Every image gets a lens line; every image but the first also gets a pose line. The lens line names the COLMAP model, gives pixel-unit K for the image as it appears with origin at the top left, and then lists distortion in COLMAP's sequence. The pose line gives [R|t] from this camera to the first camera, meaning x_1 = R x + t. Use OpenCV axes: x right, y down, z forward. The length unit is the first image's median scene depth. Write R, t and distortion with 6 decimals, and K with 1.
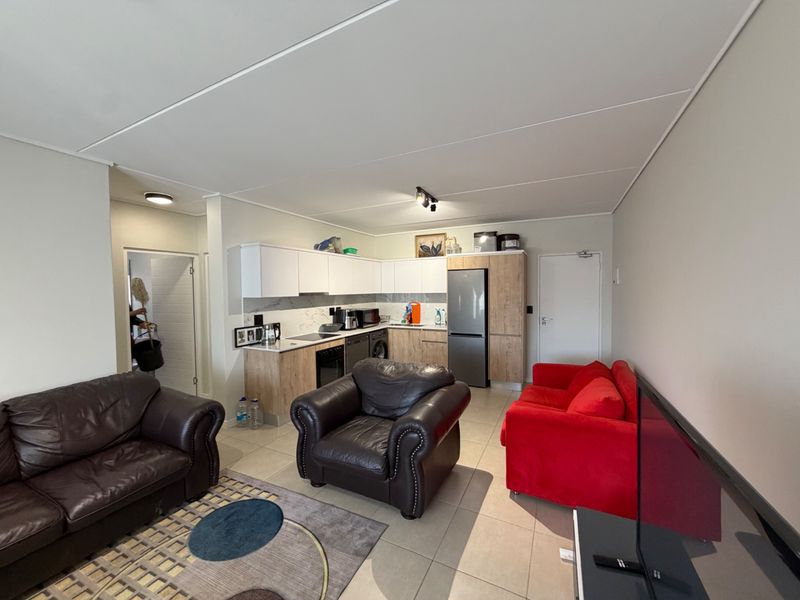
lens RADIAL K [[319.2, 0, 397.5], [0, 319.2, 299.1], [0, 0, 1]] dist [0.000411, 0.000345]
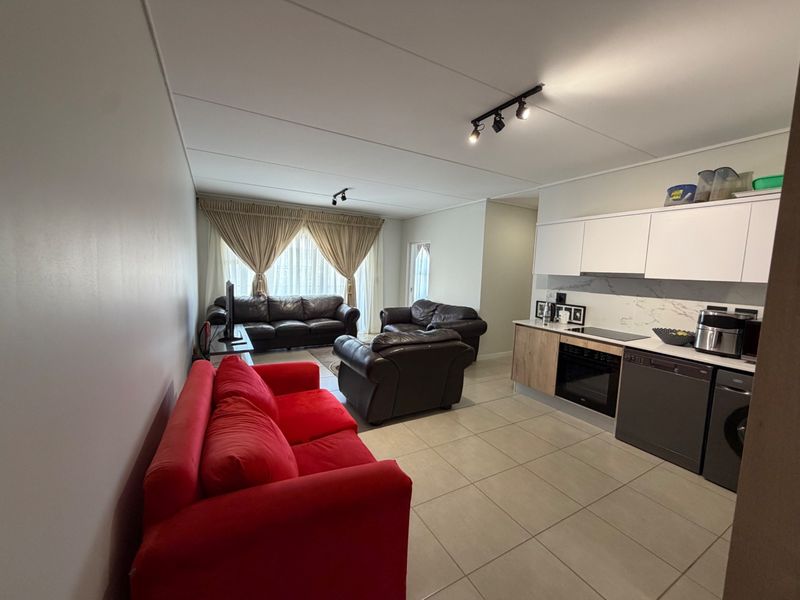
lens RADIAL K [[319.2, 0, 397.5], [0, 319.2, 299.1], [0, 0, 1]] dist [0.000411, 0.000345]
pose [[-0.552172, 0.071100, -0.830693, 0.683489], [-0.055810, 0.990970, 0.121917, -0.025356], [0.831860, 0.113680, -0.543218, 1.117432]]
